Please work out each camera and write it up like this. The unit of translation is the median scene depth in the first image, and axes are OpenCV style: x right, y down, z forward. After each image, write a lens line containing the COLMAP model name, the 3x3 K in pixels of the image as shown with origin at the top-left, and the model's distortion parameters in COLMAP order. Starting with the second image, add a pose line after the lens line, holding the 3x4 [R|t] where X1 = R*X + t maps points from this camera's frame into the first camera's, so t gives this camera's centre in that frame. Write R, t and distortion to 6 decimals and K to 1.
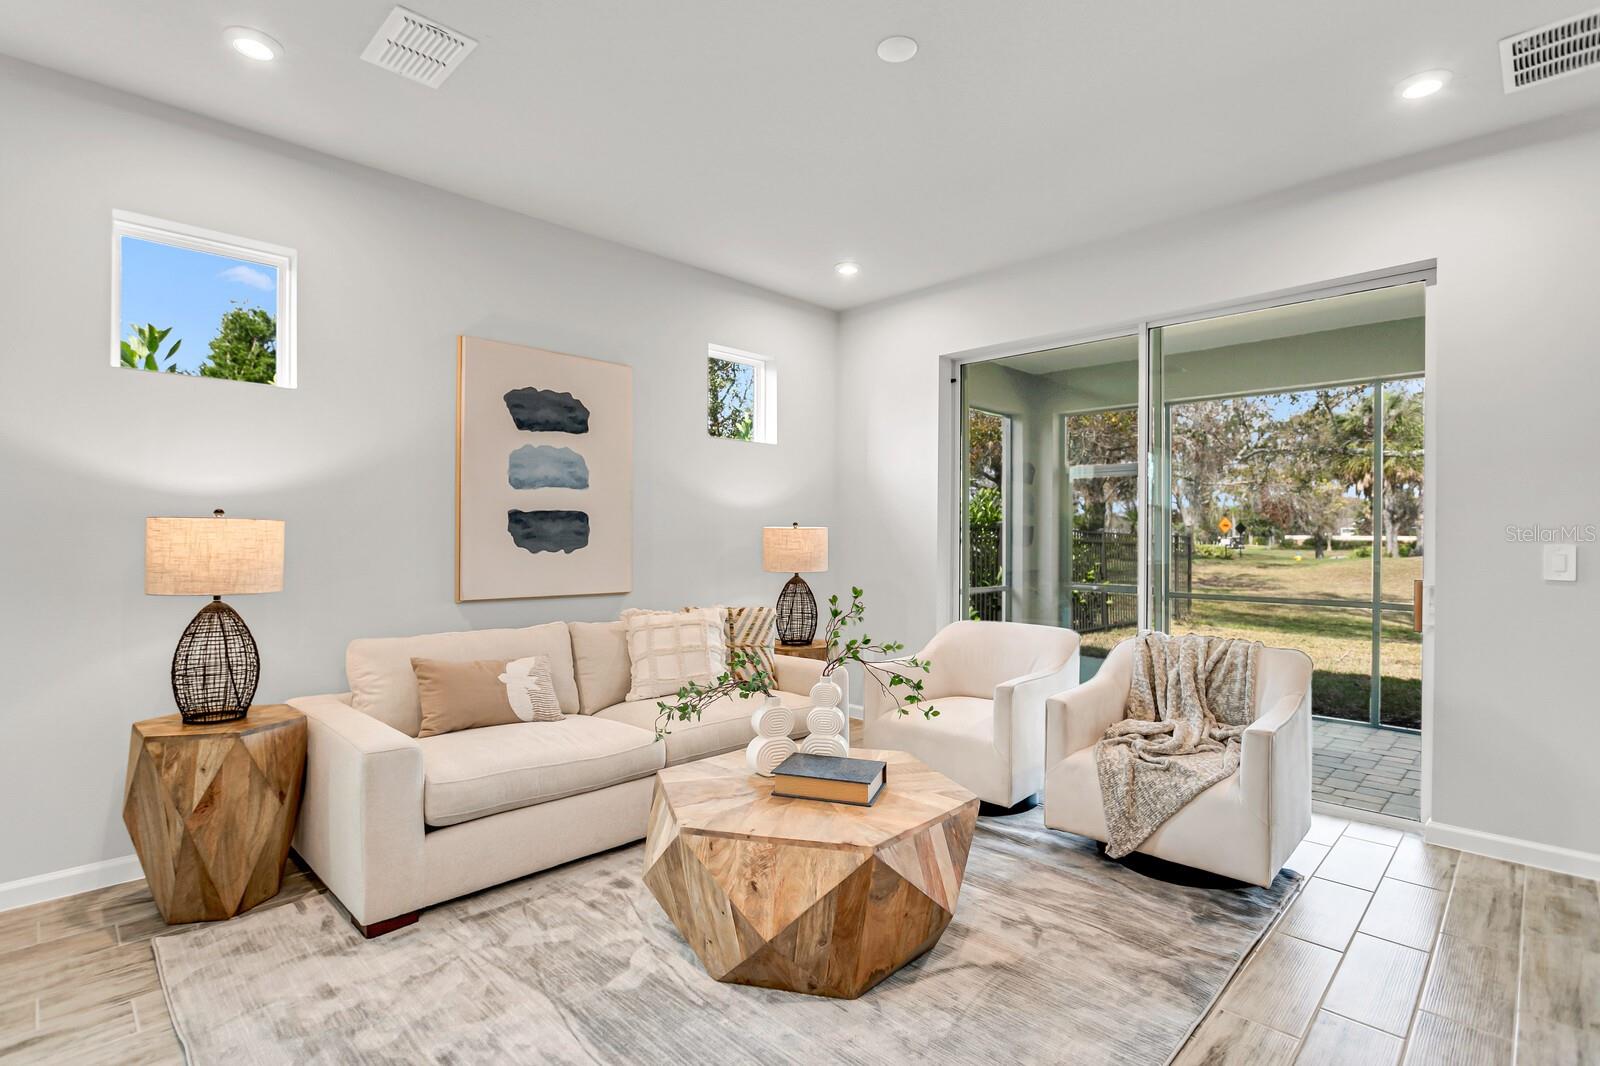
lens RADIAL K [[764.7, 0, 786.8], [0, 764.7, 532.6], [0, 0, 1]] dist [-0.010591, 0.000724]
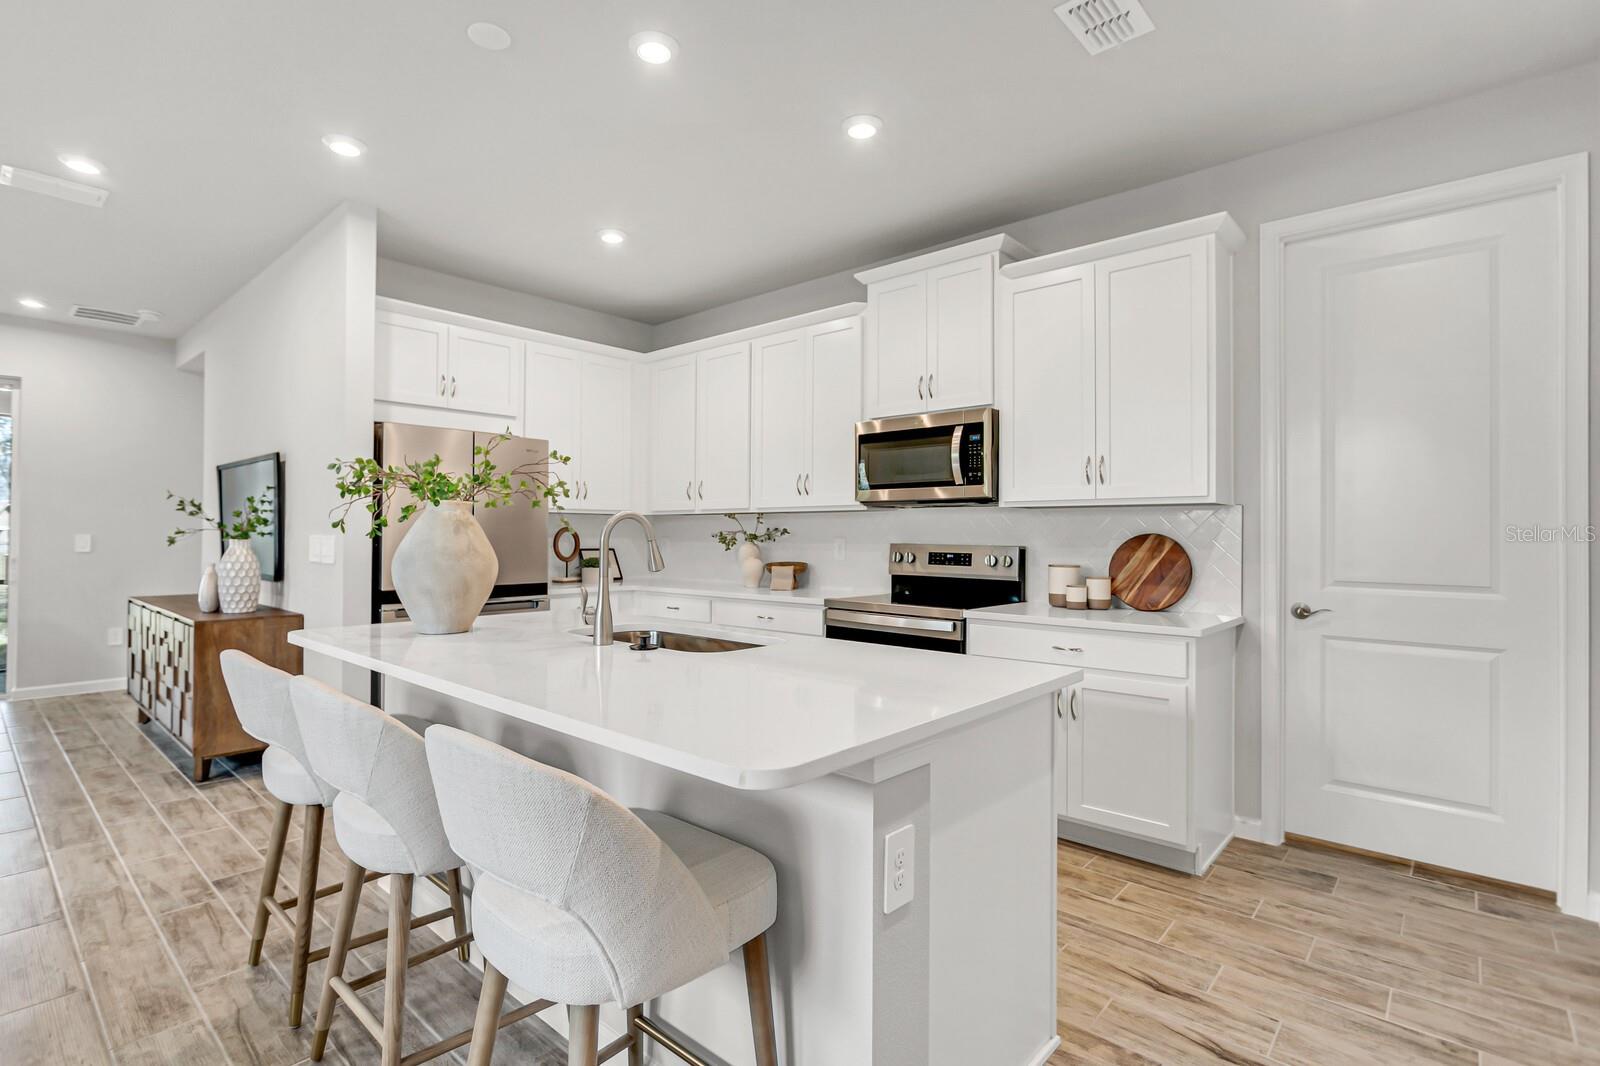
lens RADIAL K [[764.7, 0, 786.8], [0, 764.7, 532.6], [0, 0, 1]] dist [-0.010591, 0.000724]
pose [[-0.054547, -0.003902, 0.998504, -0.878740], [-0.007064, 0.999969, 0.003522, -0.007717], [-0.998486, -0.006861, -0.054573, -0.613221]]
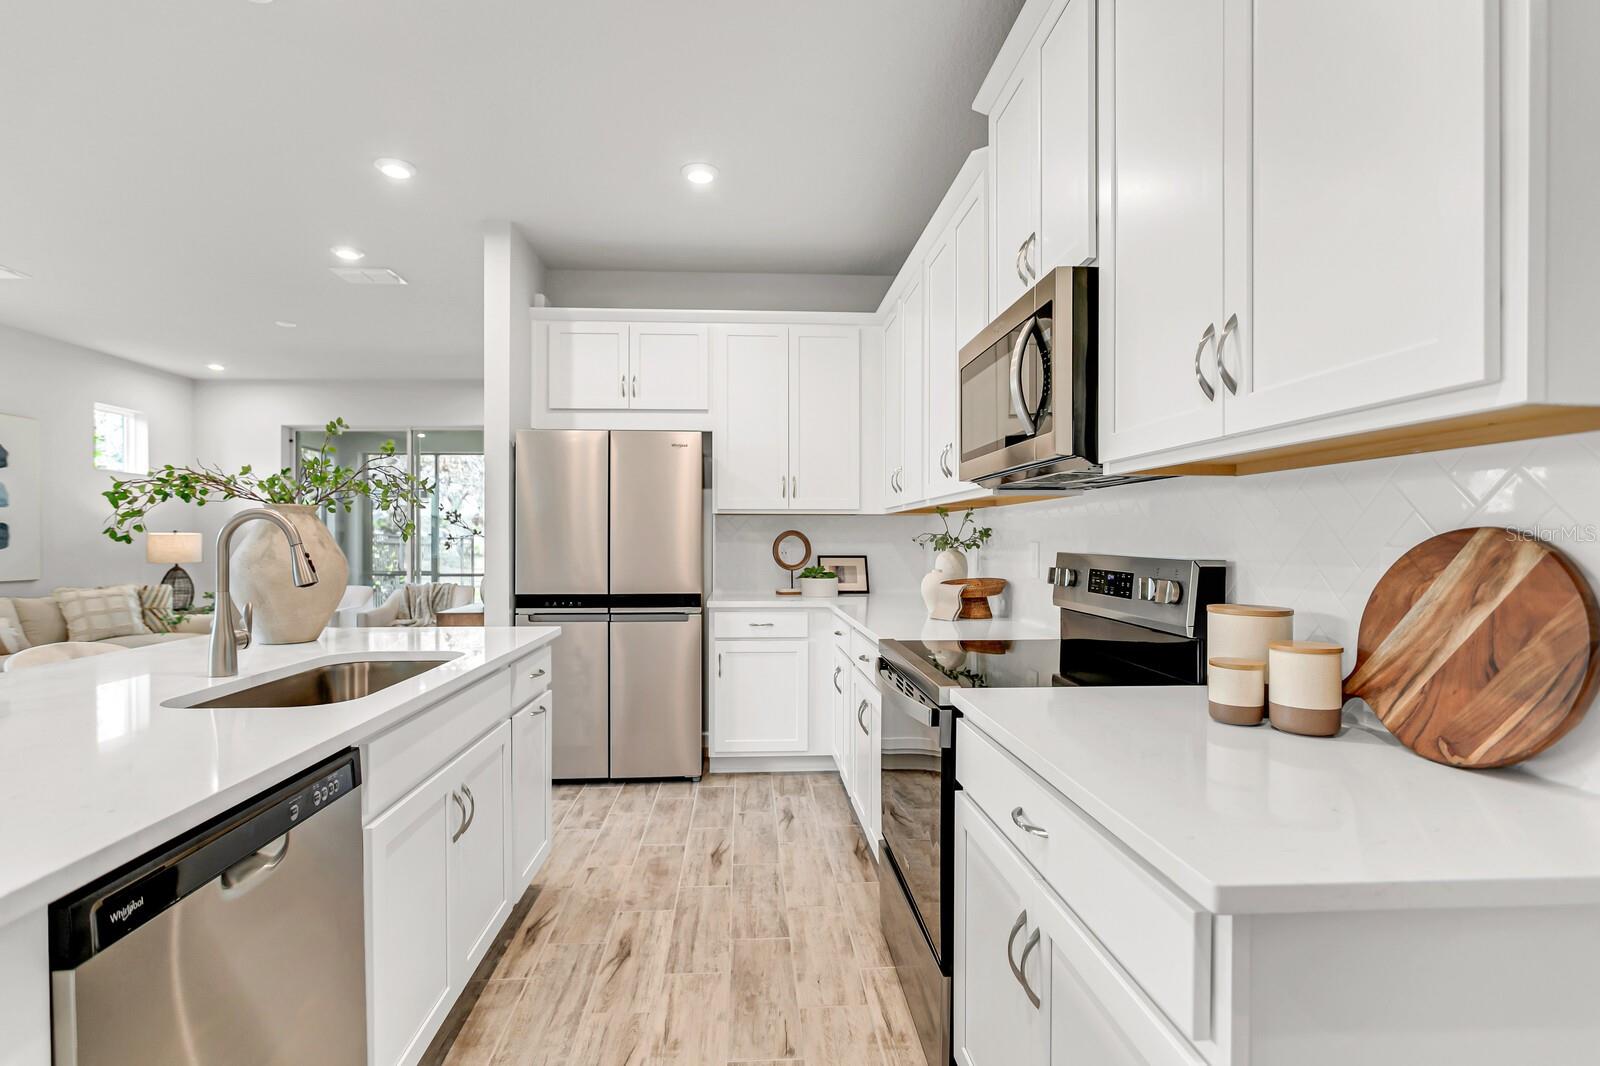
lens RADIAL K [[775.5, 0, 787.6], [0, 775.5, 541.5], [0, 0, 1]] dist [-0.011917, 0.002019]
pose [[0.663275, -0.008415, 0.748328, -0.392381], [0.001810, 0.999952, 0.009640, -0.004061], [-0.748374, -0.005040, 0.663258, -1.096686]]
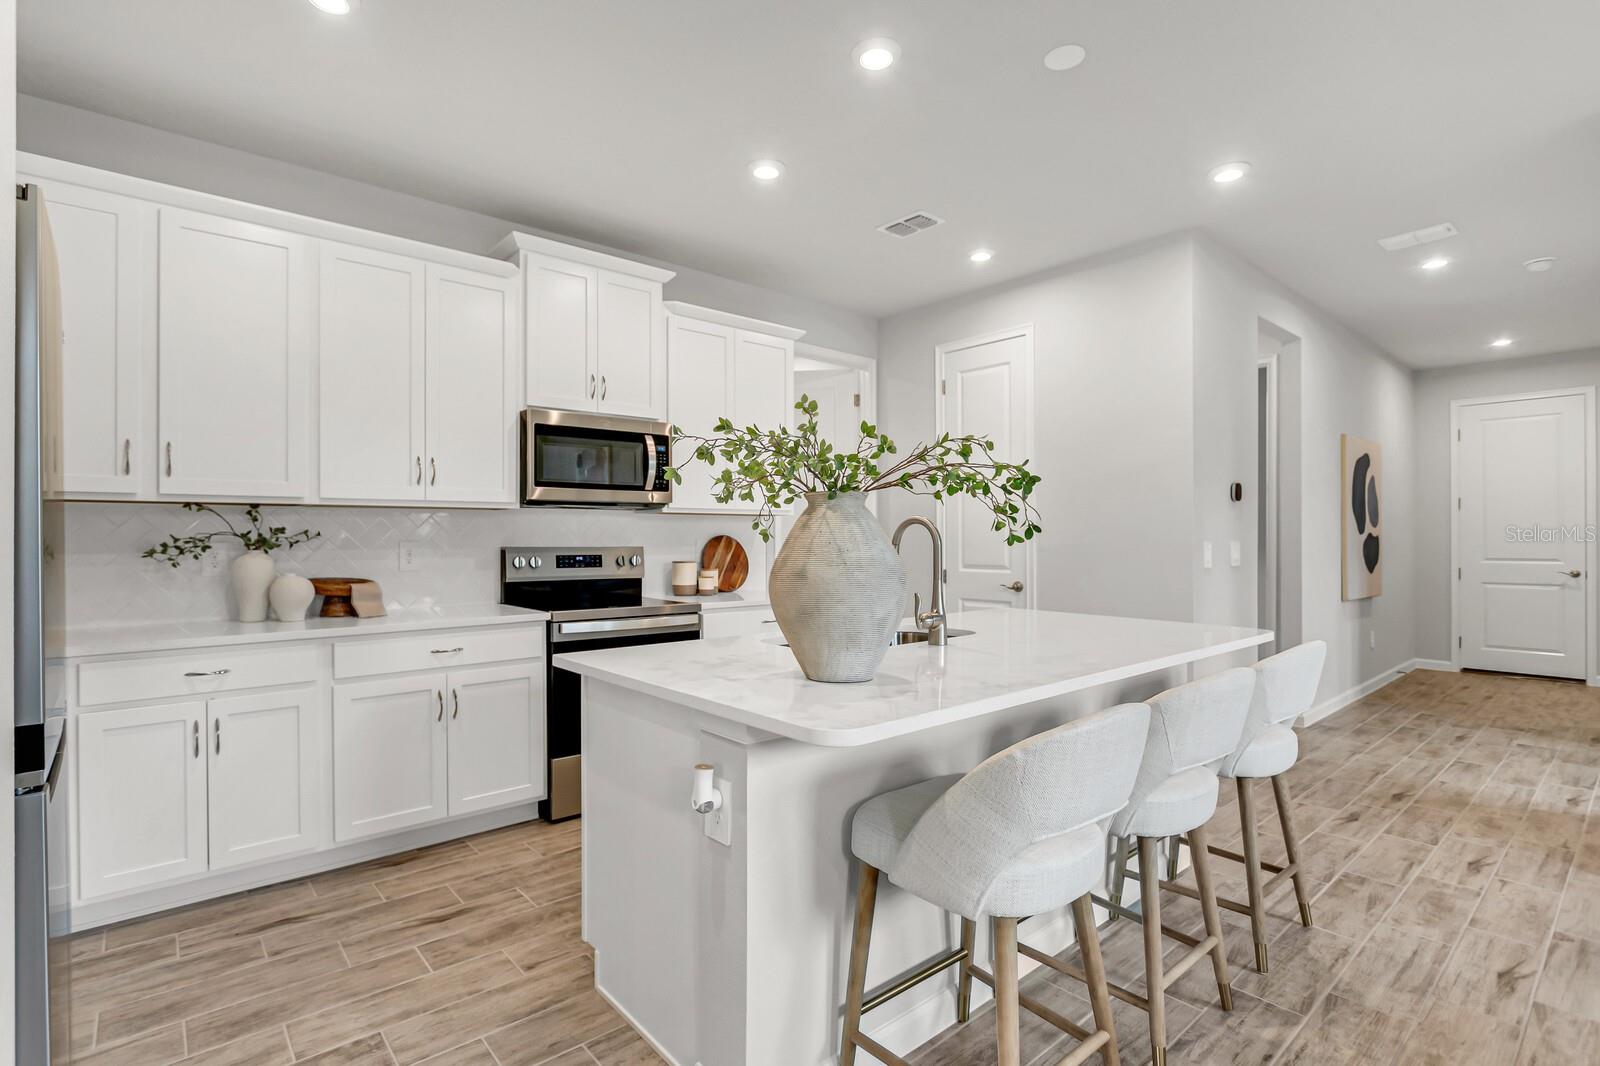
lens RADIAL K [[764.7, 0, 786.8], [0, 764.7, 532.6], [0, 0, 1]] dist [-0.010591, 0.000724]
pose [[-0.997170, -0.003690, 0.075089, -0.186923], [-0.004301, 0.999959, -0.007983, -0.001223], [-0.075057, -0.008283, -0.997145, 0.138319]]
